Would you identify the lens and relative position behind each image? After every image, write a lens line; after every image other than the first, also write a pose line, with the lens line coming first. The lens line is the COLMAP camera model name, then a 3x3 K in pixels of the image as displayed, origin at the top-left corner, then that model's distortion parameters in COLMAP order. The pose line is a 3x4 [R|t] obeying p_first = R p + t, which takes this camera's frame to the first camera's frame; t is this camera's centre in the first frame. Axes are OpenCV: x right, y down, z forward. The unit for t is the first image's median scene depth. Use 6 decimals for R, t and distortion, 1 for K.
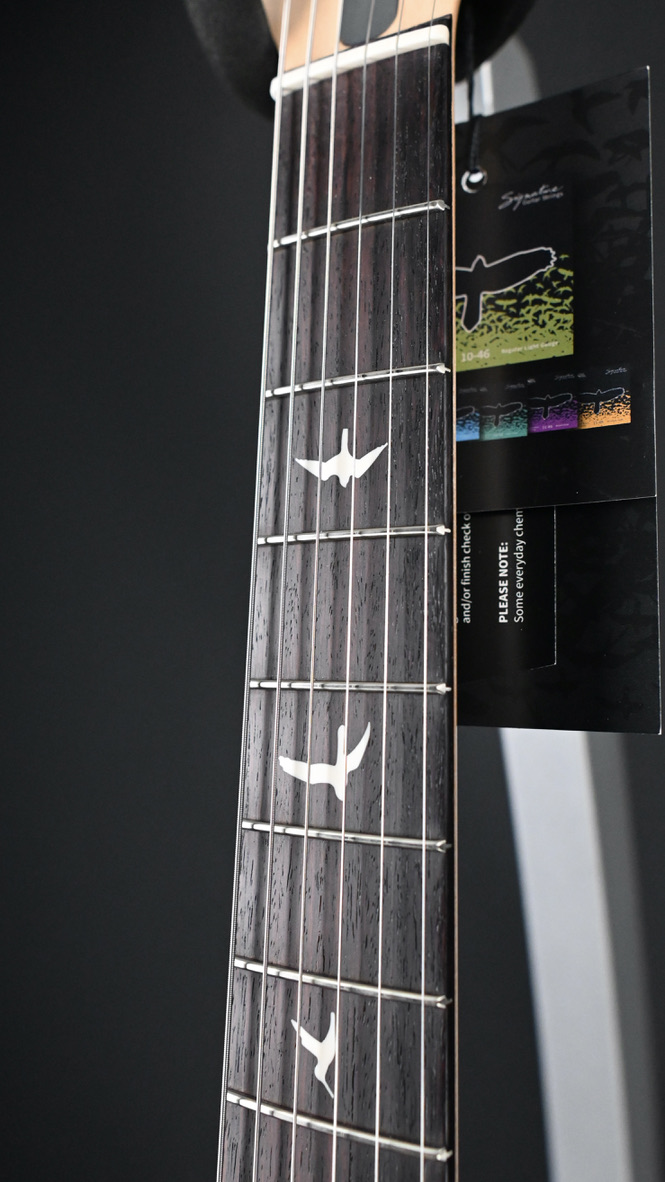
lens RADIAL K [[815.8, 0, 459.5], [0, 815.8, 592.5], [0, 0, 1]] dist [0.005263, 0.001852]
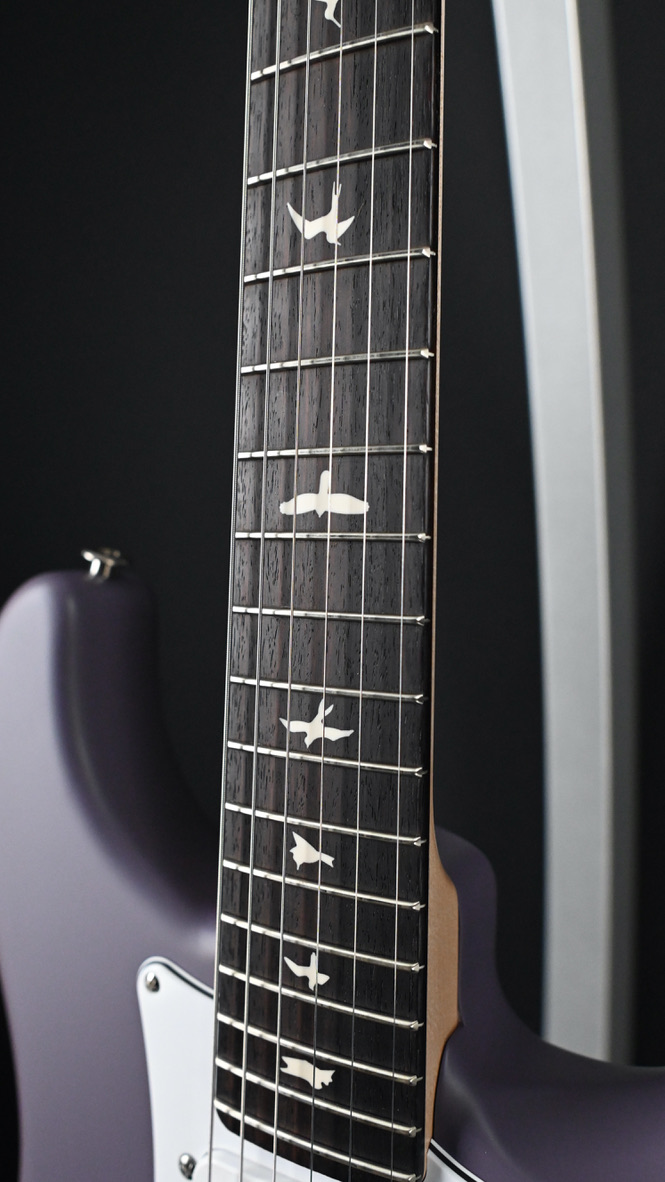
lens RADIAL K [[813.1, 0, 336.7], [0, 813.1, 595.3], [0, 0, 1]] dist [0.006711, 0.003450]
pose [[0.992135, 0.017504, -0.123942, 0.001134], [0.000548, 0.989557, 0.144139, 0.364422], [0.125171, -0.143074, 0.981765, -0.085923]]
